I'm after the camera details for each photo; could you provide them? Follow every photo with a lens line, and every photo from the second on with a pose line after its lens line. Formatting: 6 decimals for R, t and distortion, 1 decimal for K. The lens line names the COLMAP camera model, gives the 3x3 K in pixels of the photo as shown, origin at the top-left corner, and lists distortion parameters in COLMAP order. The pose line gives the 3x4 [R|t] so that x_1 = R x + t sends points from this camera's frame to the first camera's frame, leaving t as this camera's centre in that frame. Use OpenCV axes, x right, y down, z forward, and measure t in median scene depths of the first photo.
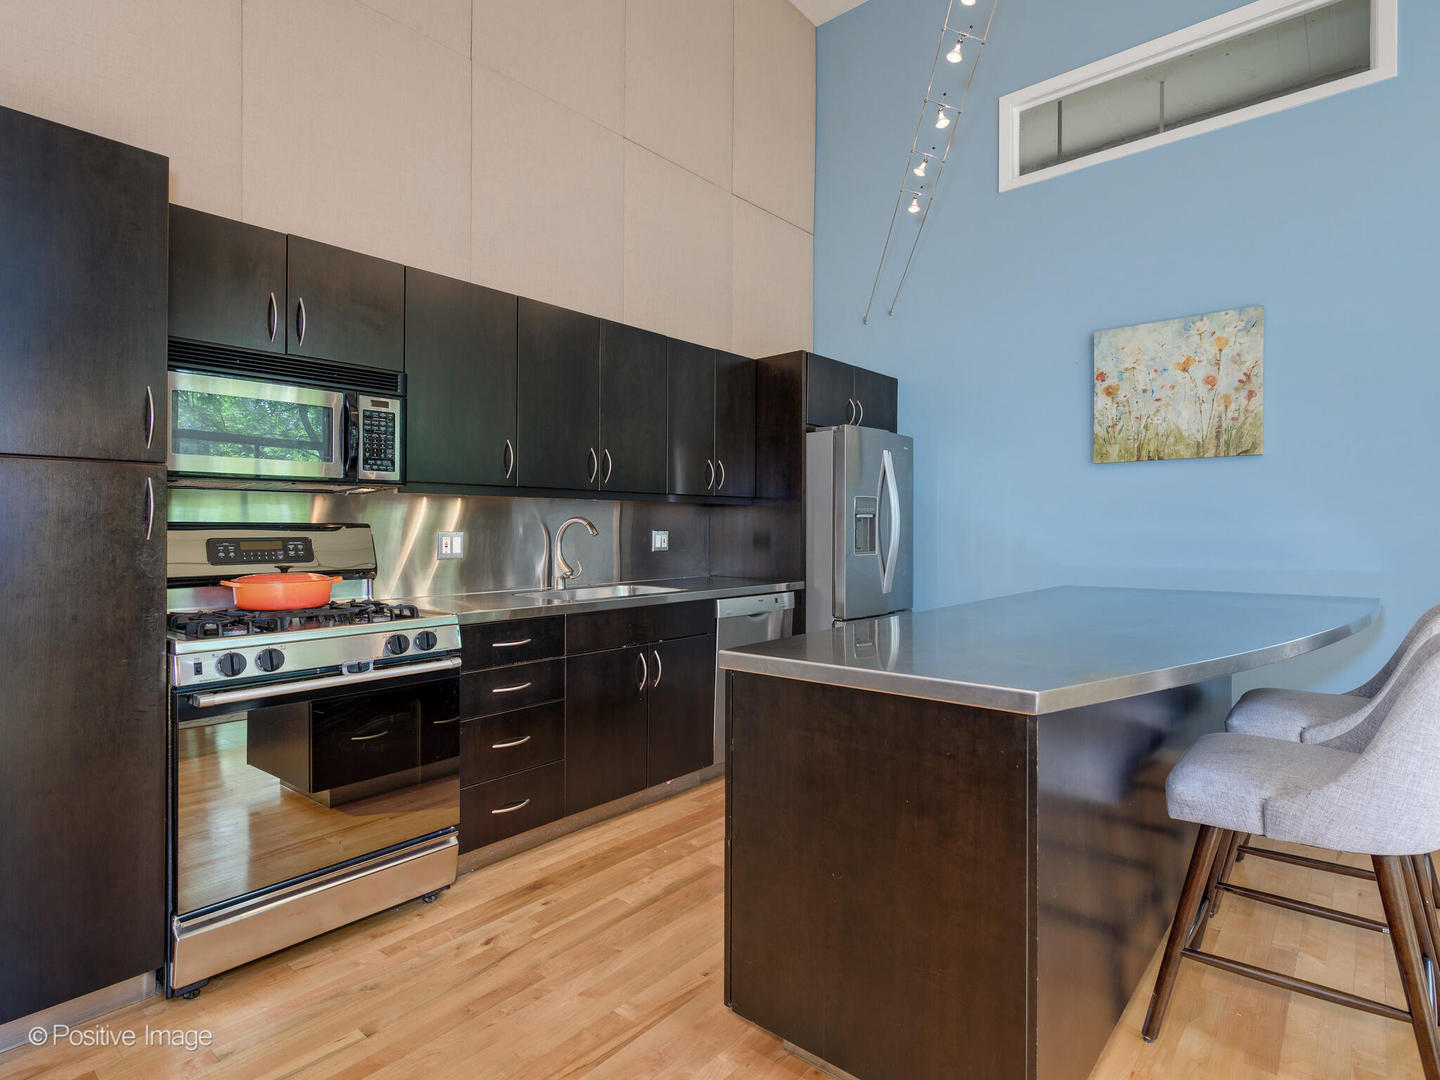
lens RADIAL K [[741.4, 0, 693.9], [0, 741.4, 518.8], [0, 0, 1]] dist [0.029057, 0.001713]
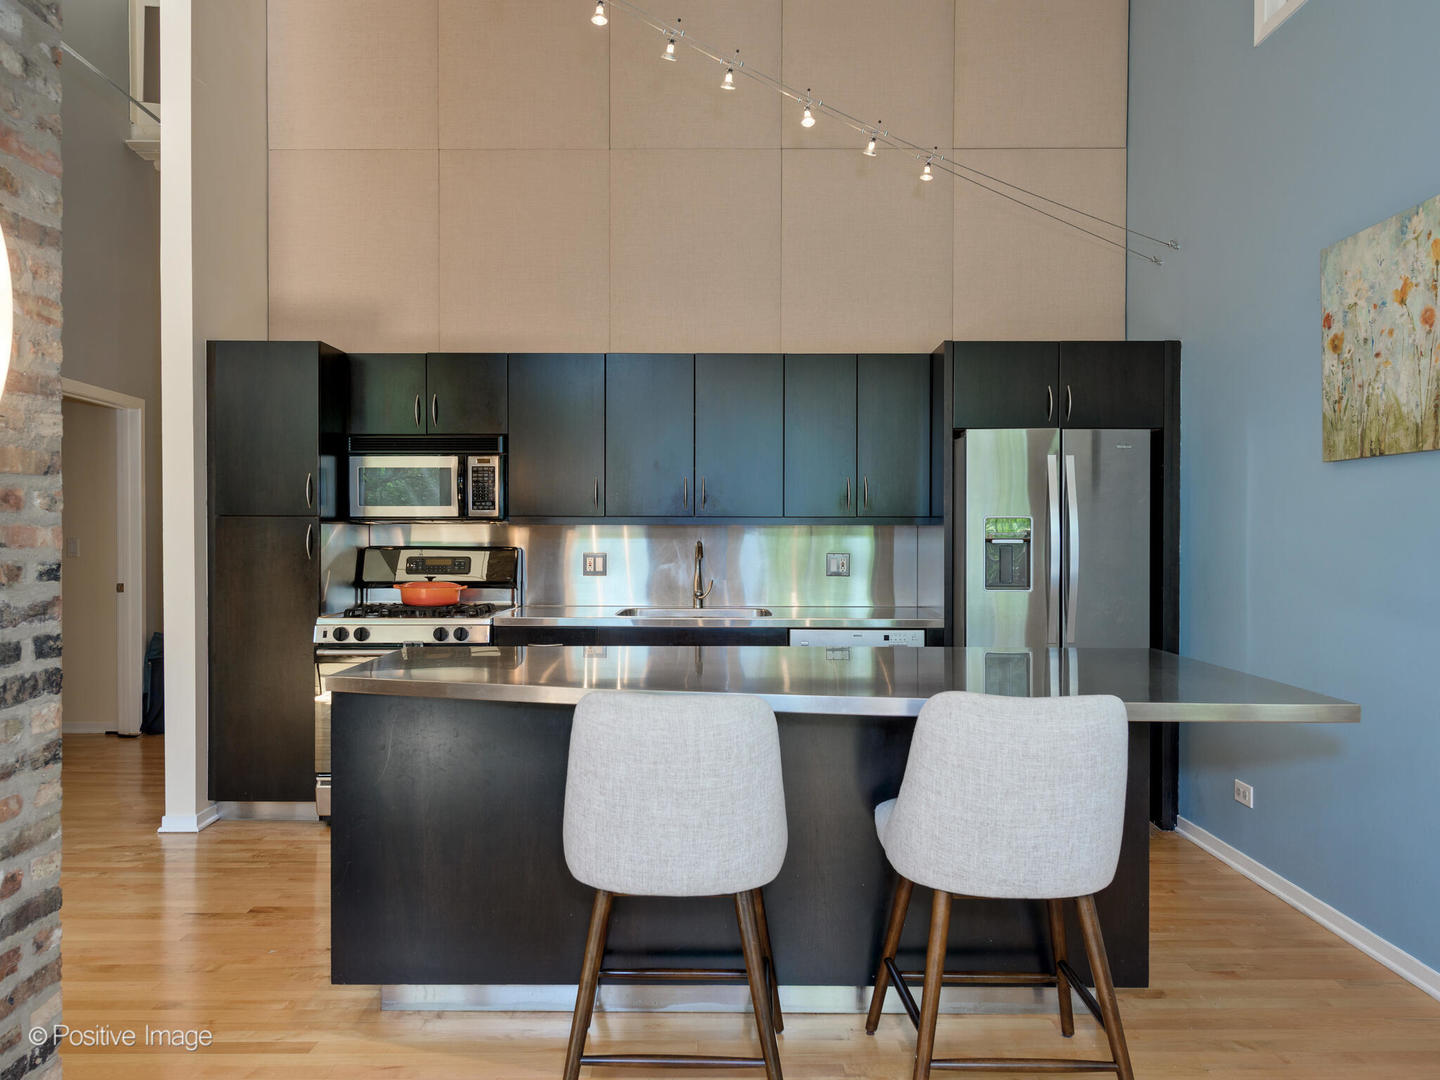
lens RADIAL K [[1021.2, 0, 720.2], [0, 1021.2, 533.3], [0, 0, 1]] dist [0.033893, 0.002958]
pose [[0.660269, 0.005763, -0.751007, 0.924783], [0.005845, 0.999901, 0.012812, -0.031611], [0.751006, -0.012849, 0.660170, 0.066059]]
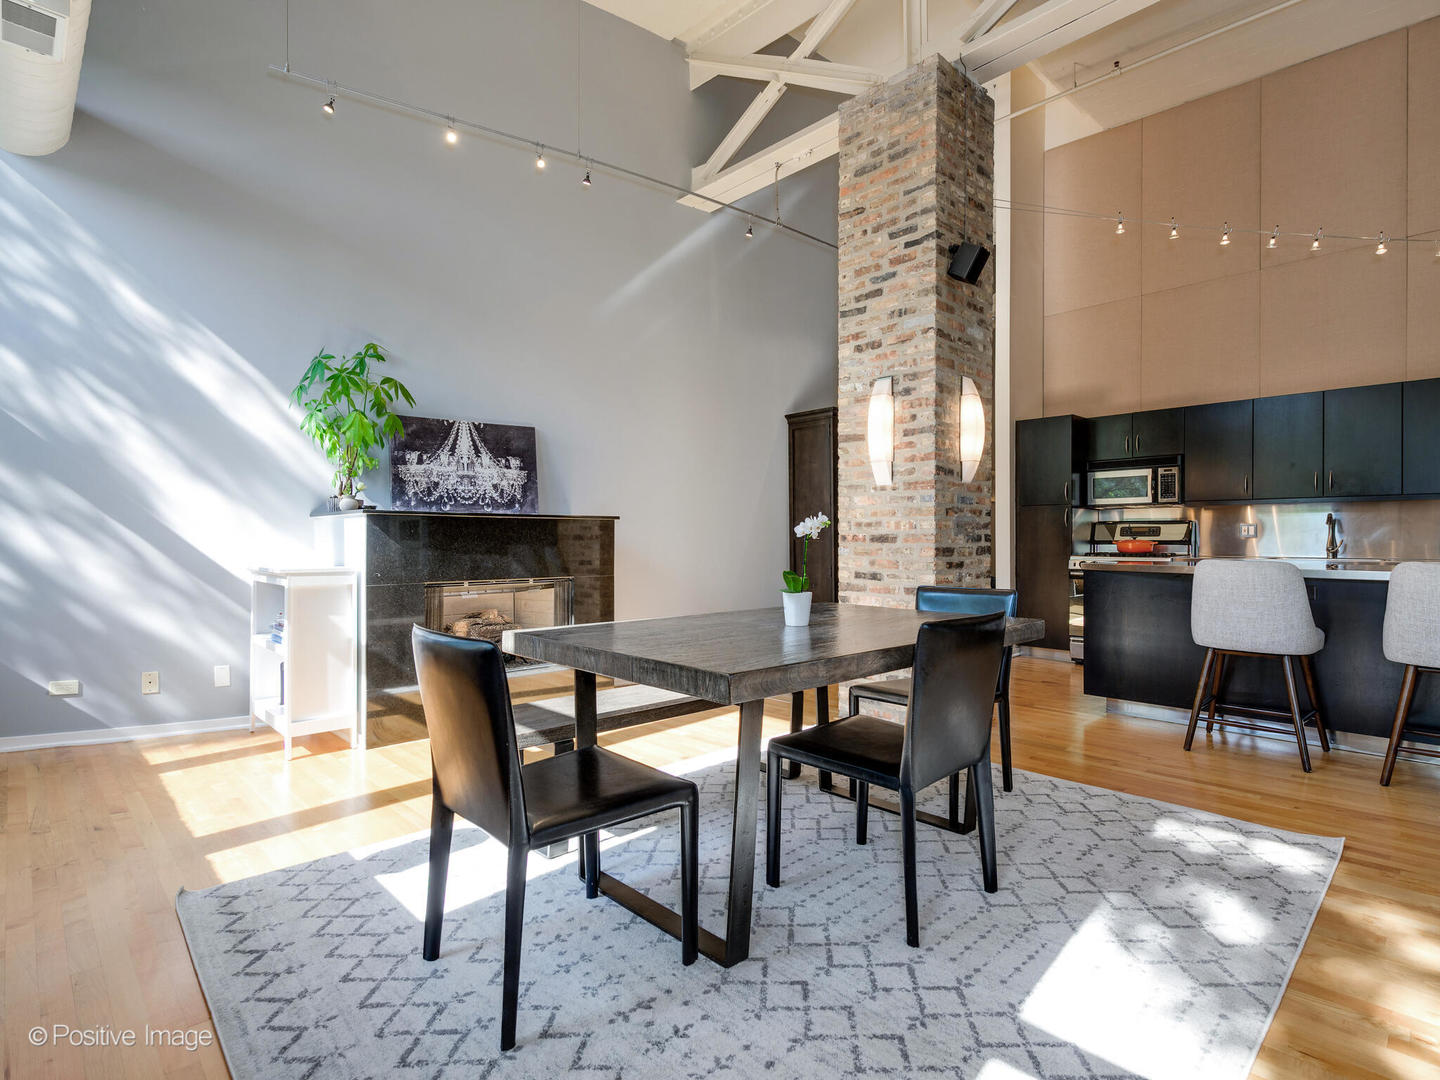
lens RADIAL K [[741.4, 0, 734.3], [0, 741.4, 533.8], [0, 0, 1]] dist [0.029057, 0.001713]
pose [[-0.058761, 0.001084, -0.998272, 1.486964], [0.012187, 0.999926, 0.000368, 0.022075], [0.998198, -0.012144, -0.058770, -0.174613]]
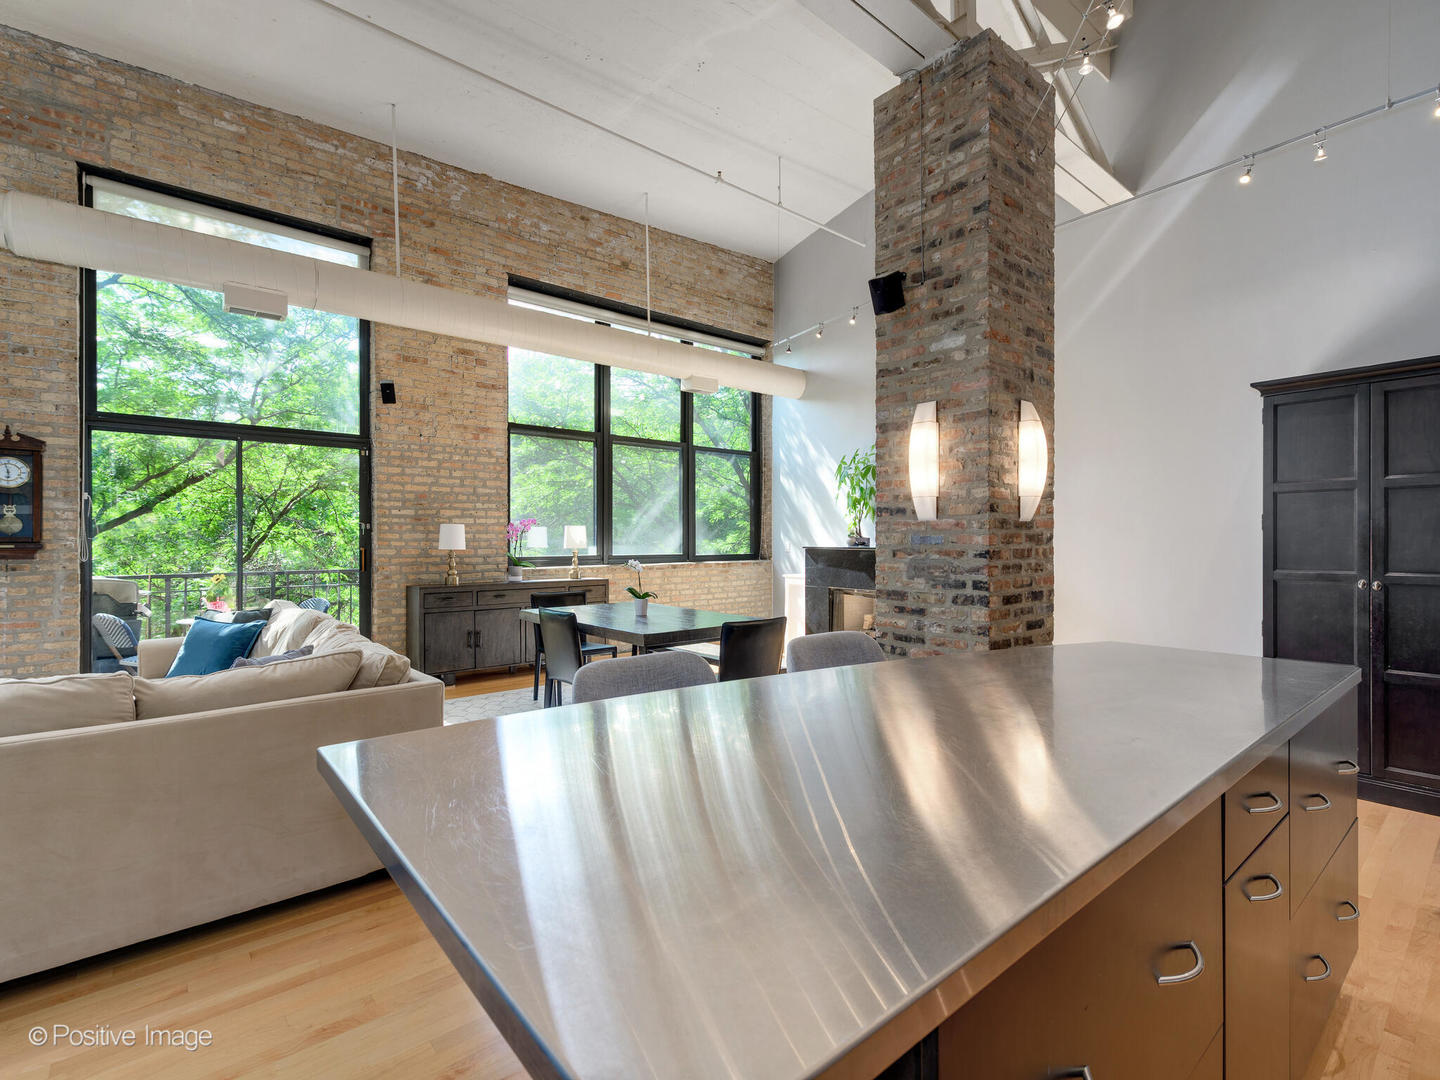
lens RADIAL K [[677.4, 0, 719.4], [0, 677.4, 538.6], [0, 0, 1]] dist [0.011889, -0.003491]
pose [[-0.987863, 0.004555, 0.155261, 0.464188], [0.002775, 0.999928, -0.011679, -0.016875], [-0.155303, -0.011107, -0.987804, 1.070630]]
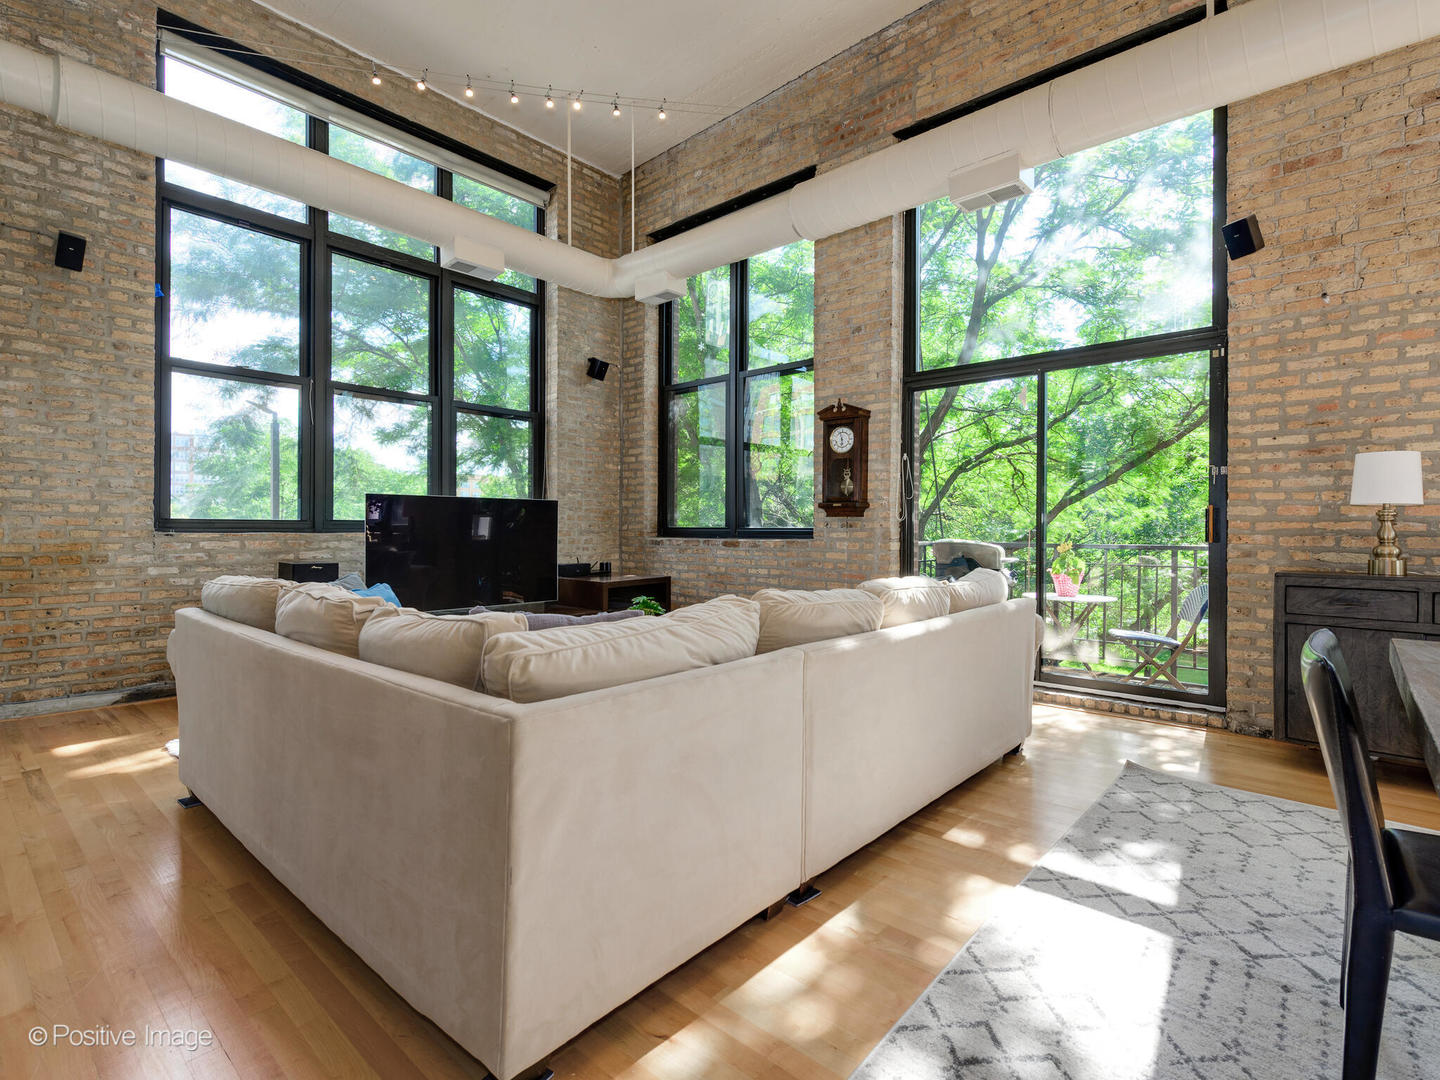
lens RADIAL K [[677.4, 0, 704.3], [0, 677.4, 528.1], [0, 0, 1]] dist [0.011889, -0.003491]
pose [[0.012549, 0.008703, 0.999883, 0.530710], [-0.018902, 0.999786, -0.008465, 0.039655], [-0.999743, -0.018794, 0.012711, 0.356170]]
